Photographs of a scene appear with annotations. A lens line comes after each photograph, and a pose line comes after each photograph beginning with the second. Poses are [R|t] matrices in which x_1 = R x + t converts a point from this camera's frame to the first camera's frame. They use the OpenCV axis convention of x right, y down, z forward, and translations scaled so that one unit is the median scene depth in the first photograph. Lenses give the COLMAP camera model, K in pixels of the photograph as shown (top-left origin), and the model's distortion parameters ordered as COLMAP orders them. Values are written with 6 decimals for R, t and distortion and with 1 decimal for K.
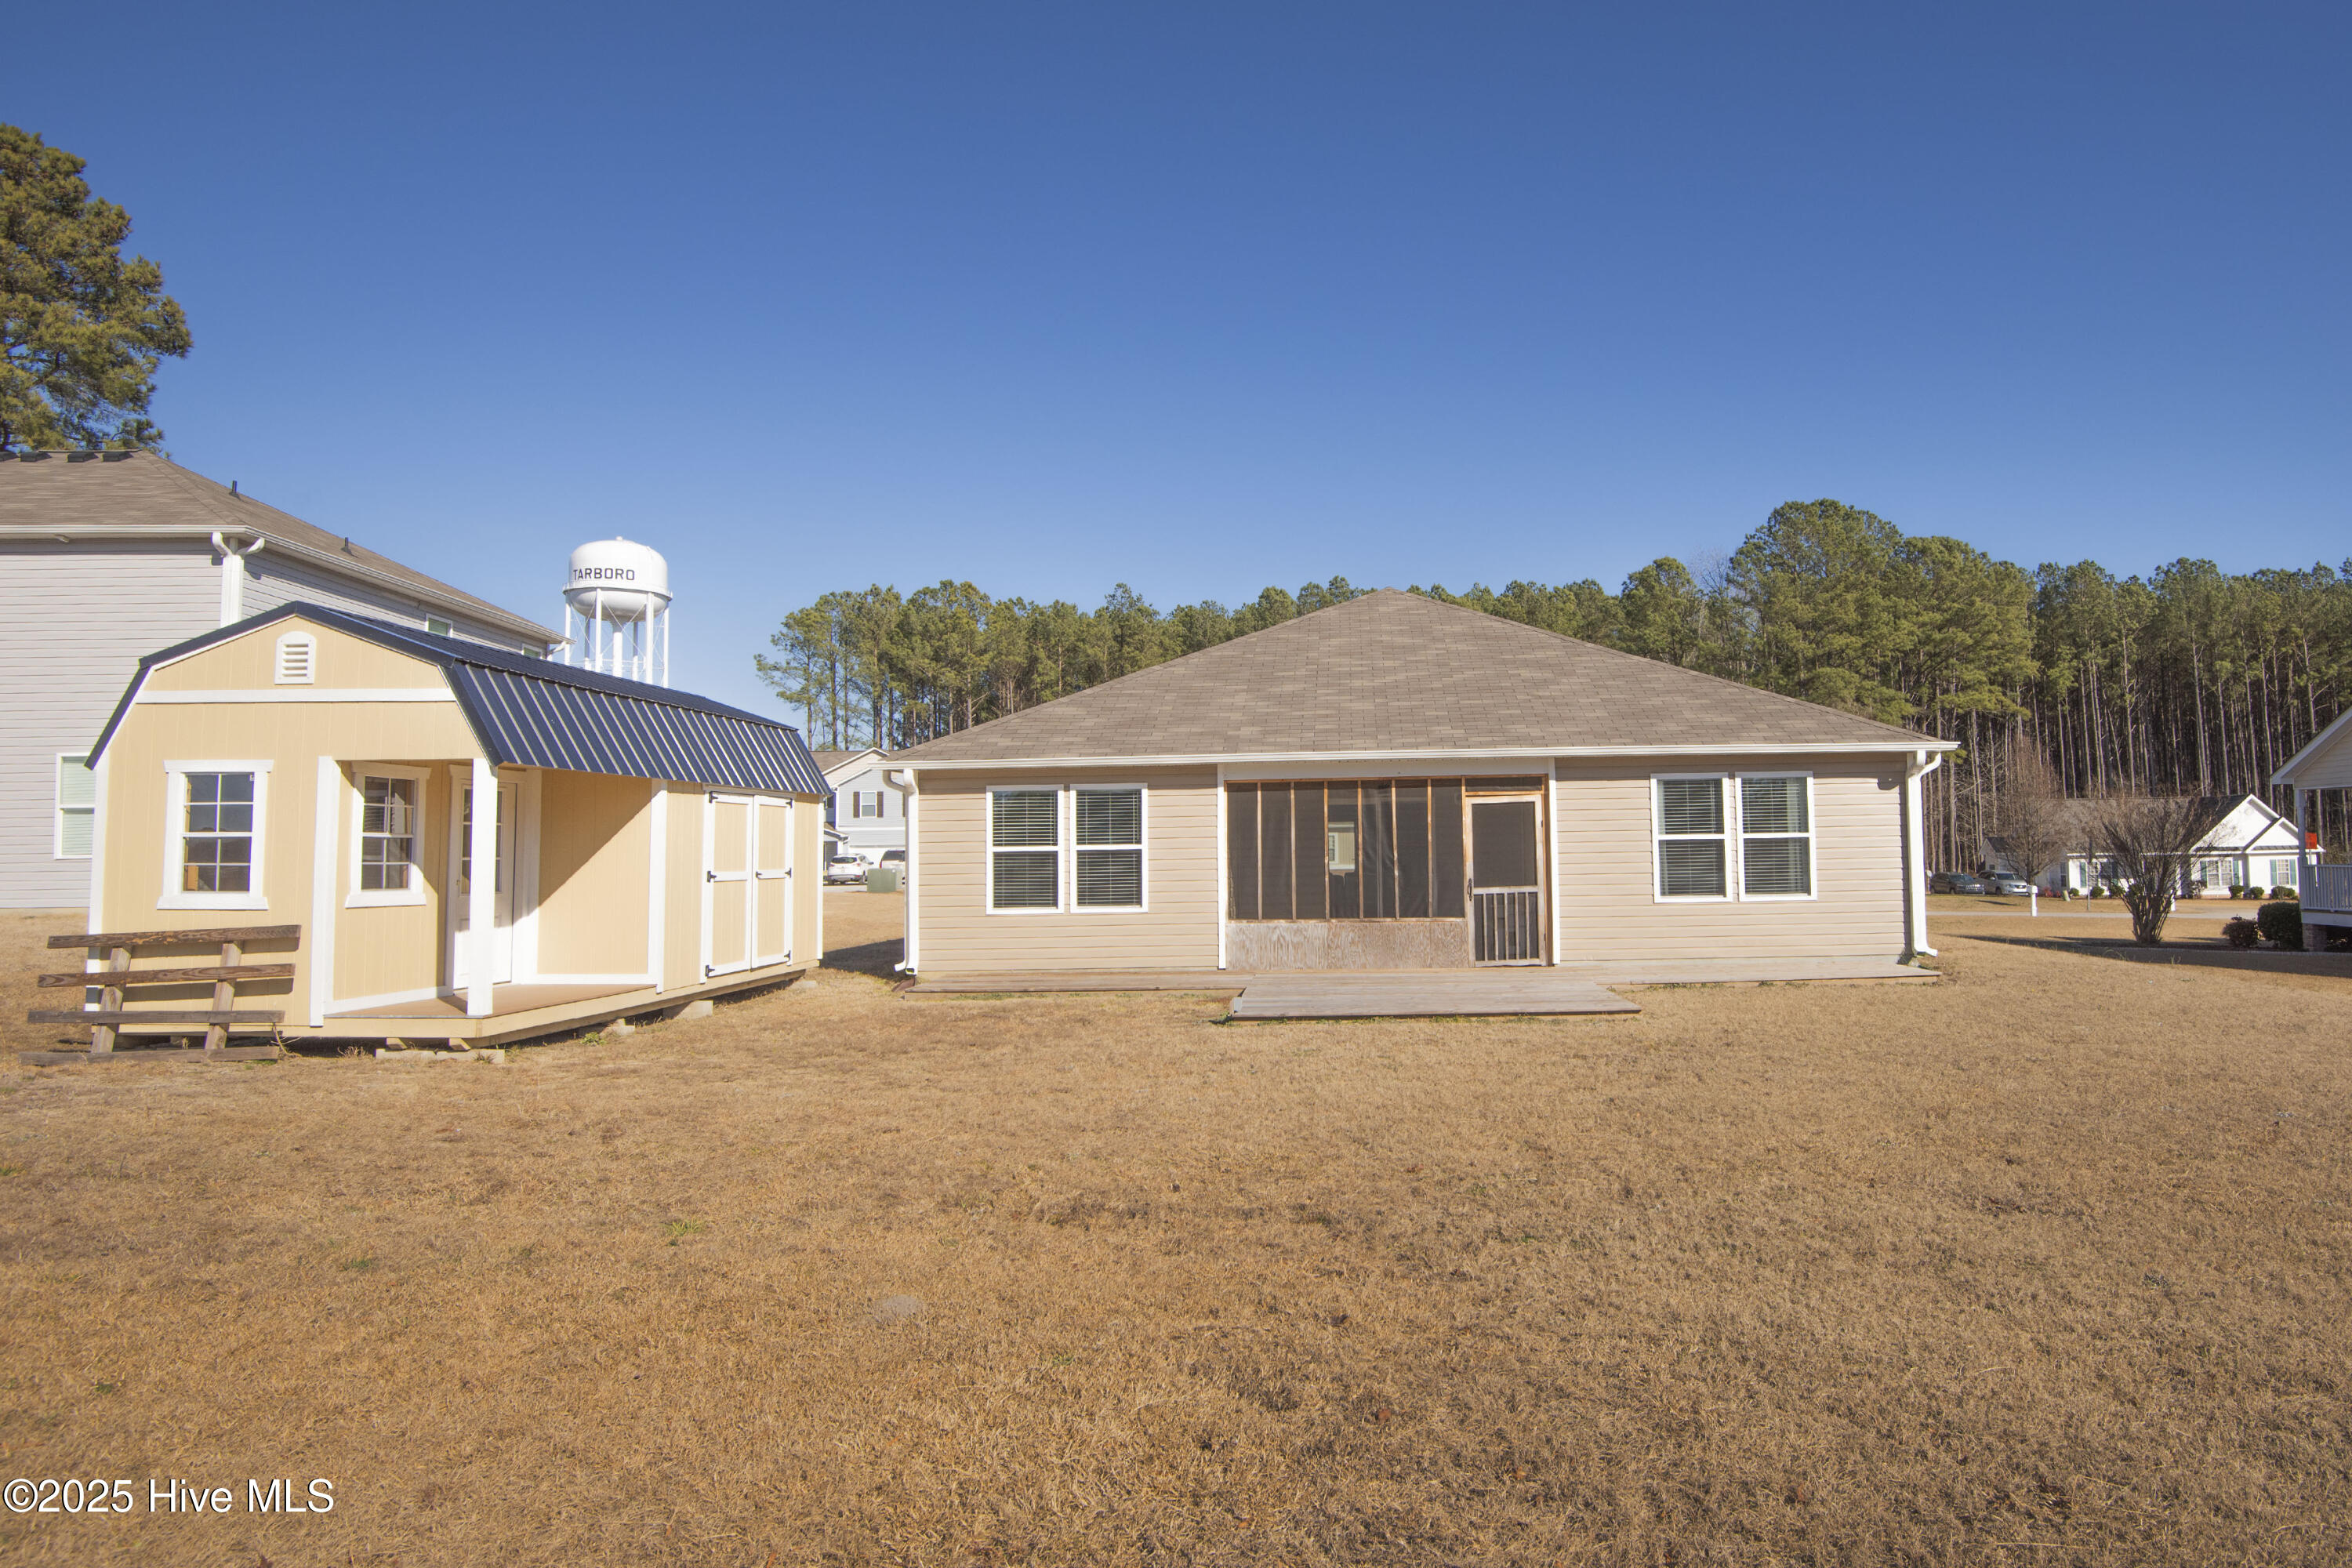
lens RADIAL K [[1165.6, 0, 1176.0], [0, 1165.6, 784.0], [0, 0, 1]] dist [-0.000357, -0.014163]
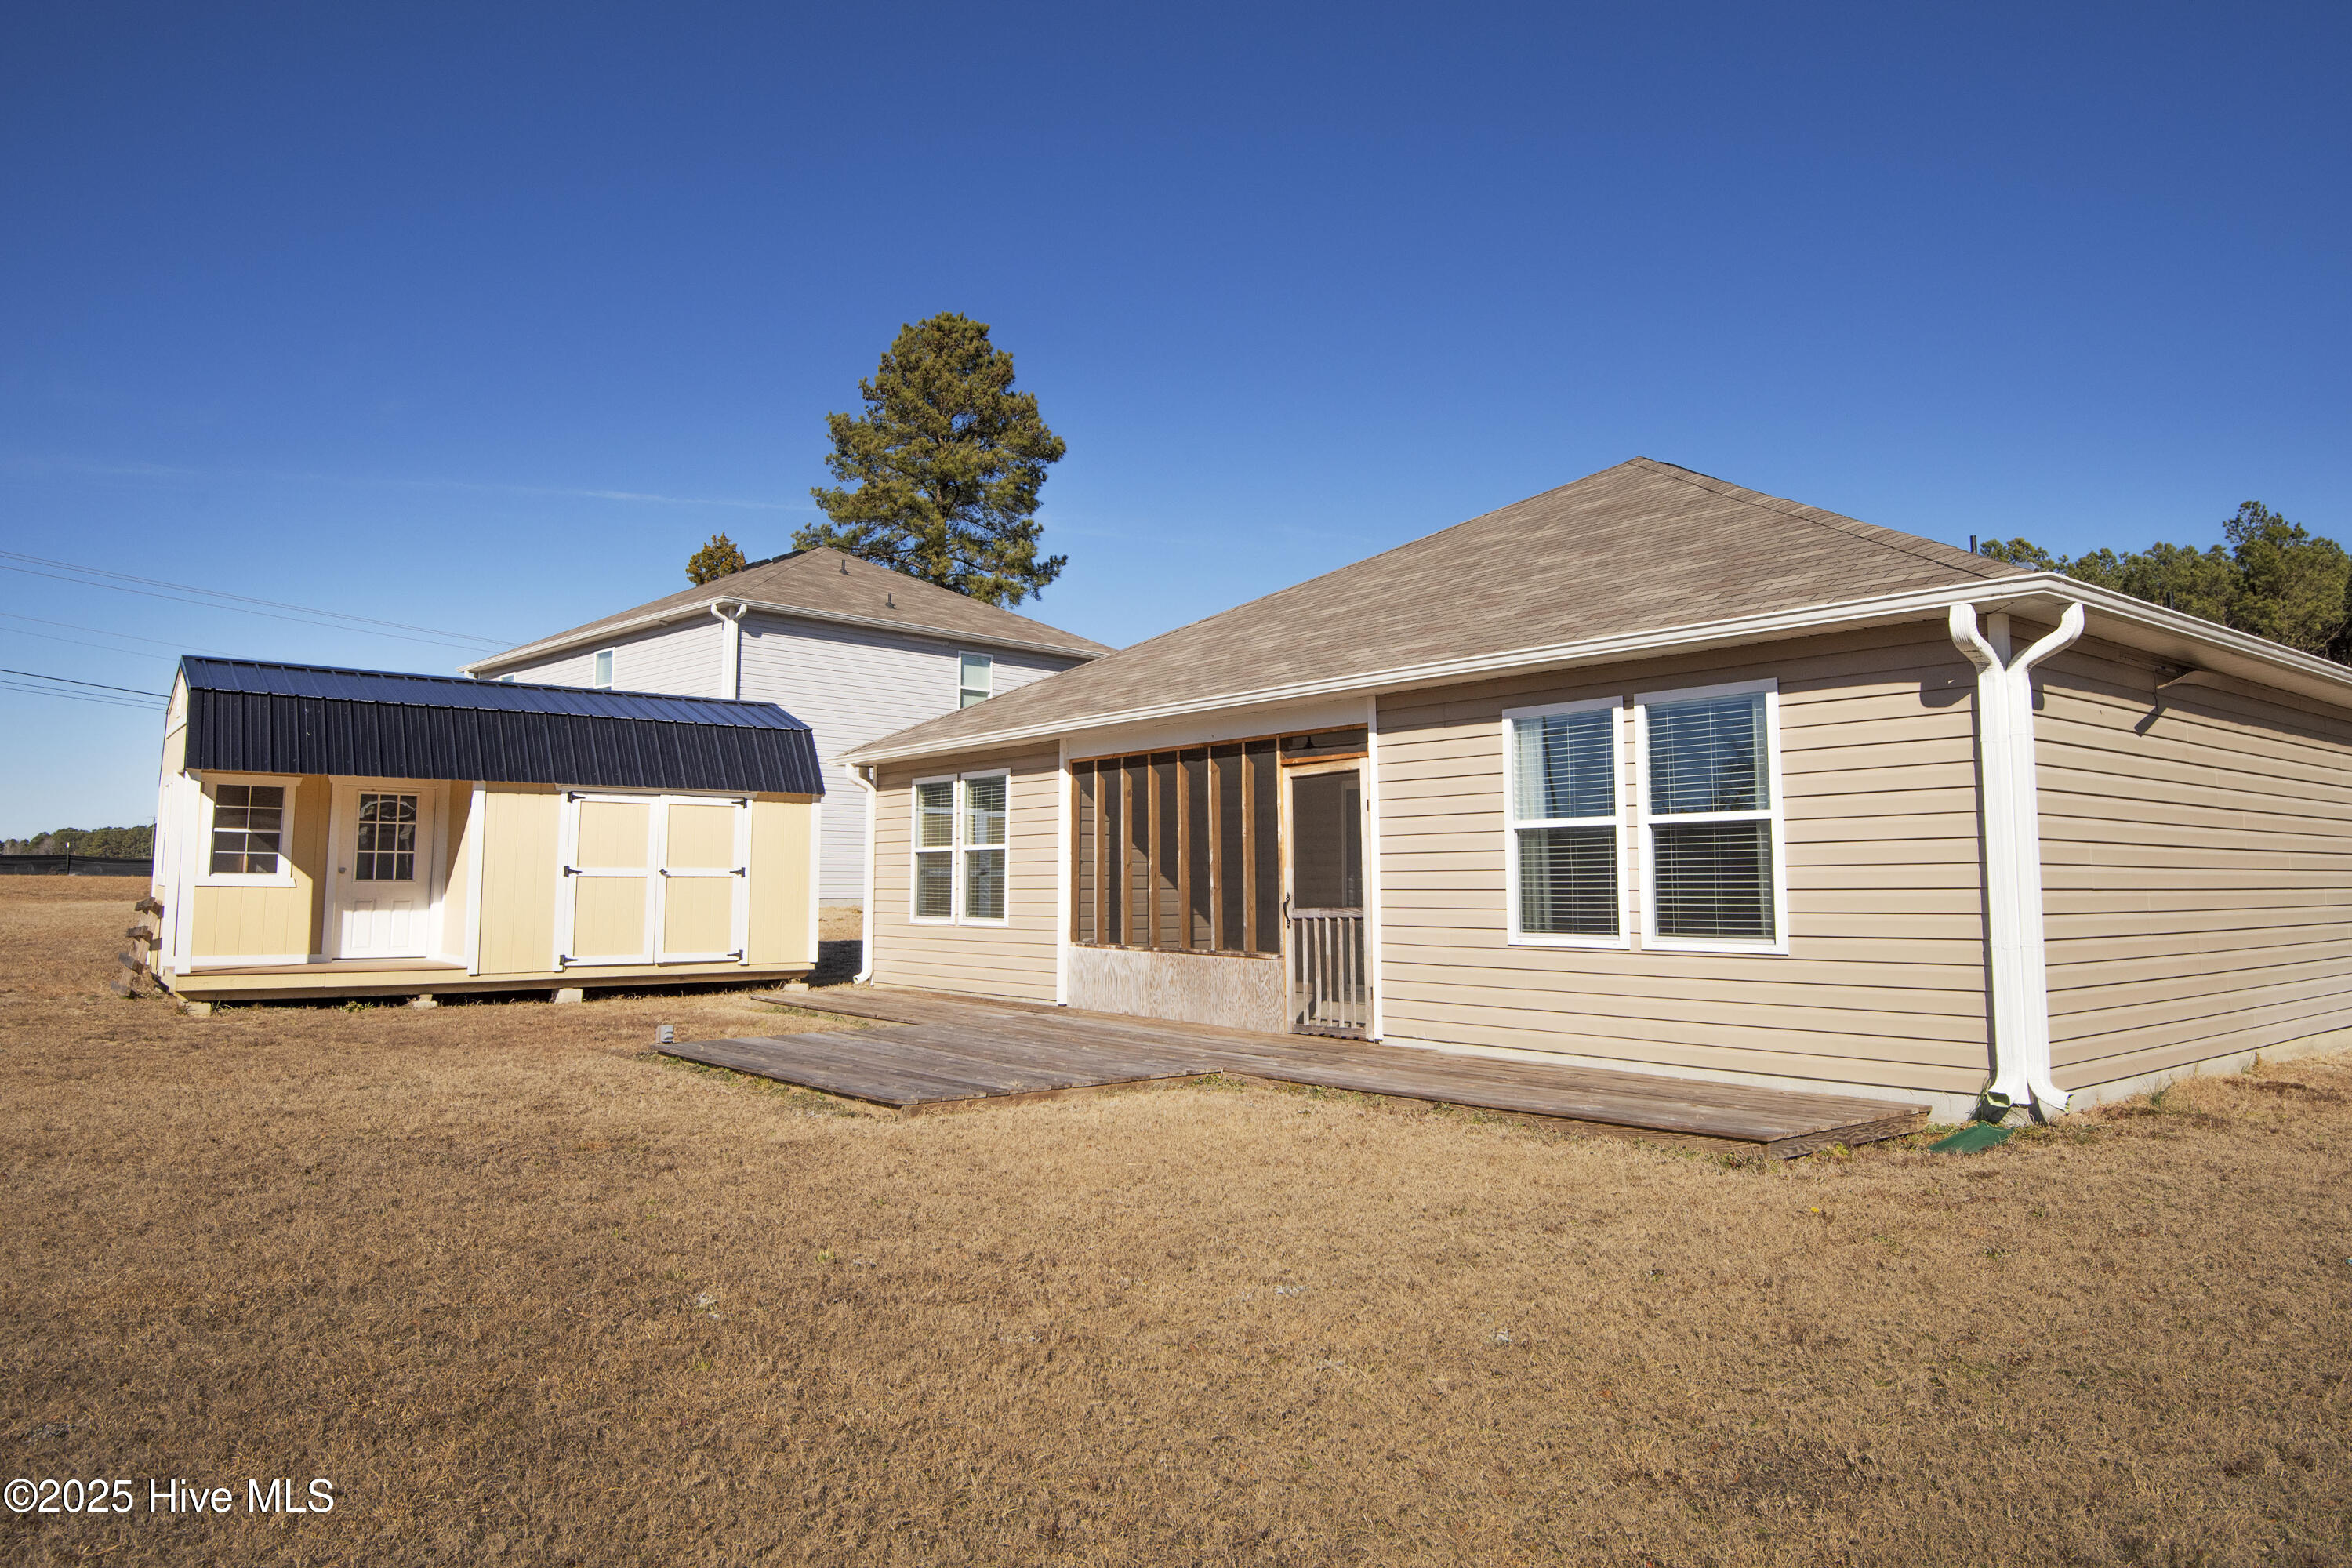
lens RADIAL K [[1283.3, 0, 1169.9], [0, 1283.3, 759.5], [0, 0, 1]] dist [-0.001114, -0.000128]
pose [[0.739735, -0.048311, -0.671161, 0.680949], [0.026688, 0.998741, -0.042477, 0.035609], [0.672369, 0.013510, 0.740093, 0.430057]]
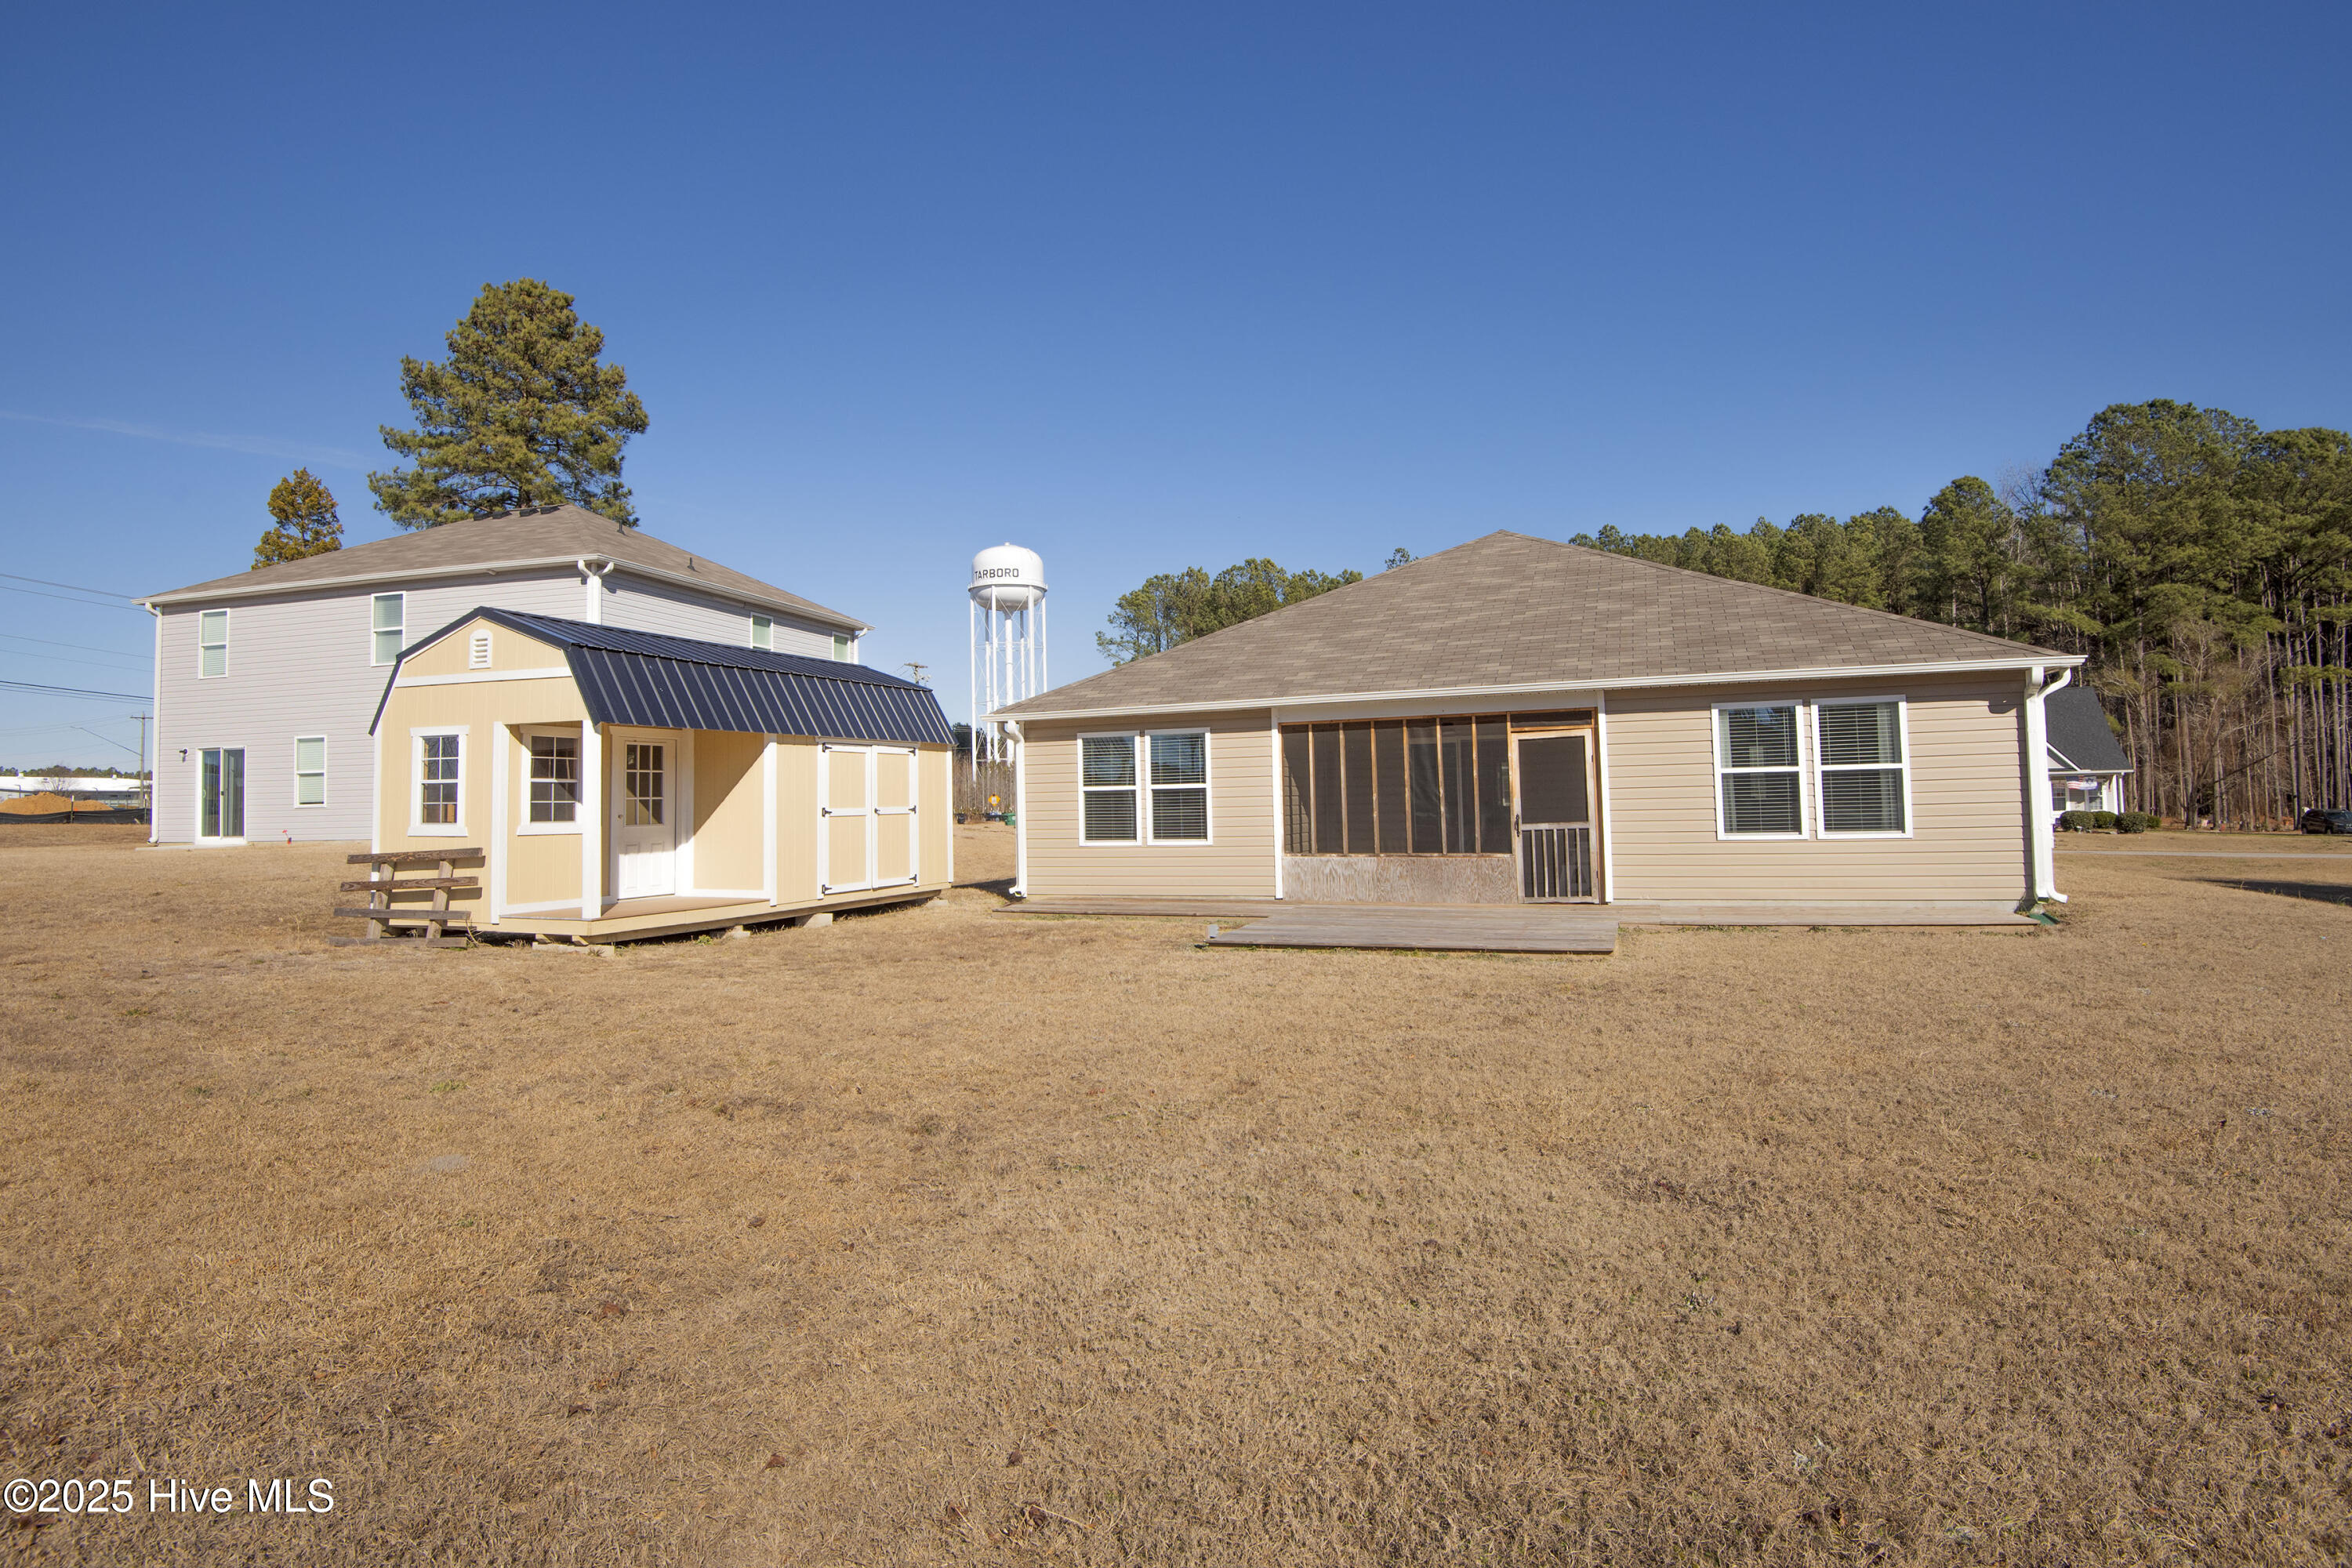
lens RADIAL K [[1030.9, 0, 1136.8], [0, 1030.9, 741.8], [0, 0, 1]] dist [0.002414, -0.017180]
pose [[0.953518, -0.021418, -0.300575, 0.207620], [0.023595, 0.999715, 0.003613, 0.007970], [0.300412, -0.010537, 0.953751, 0.059723]]
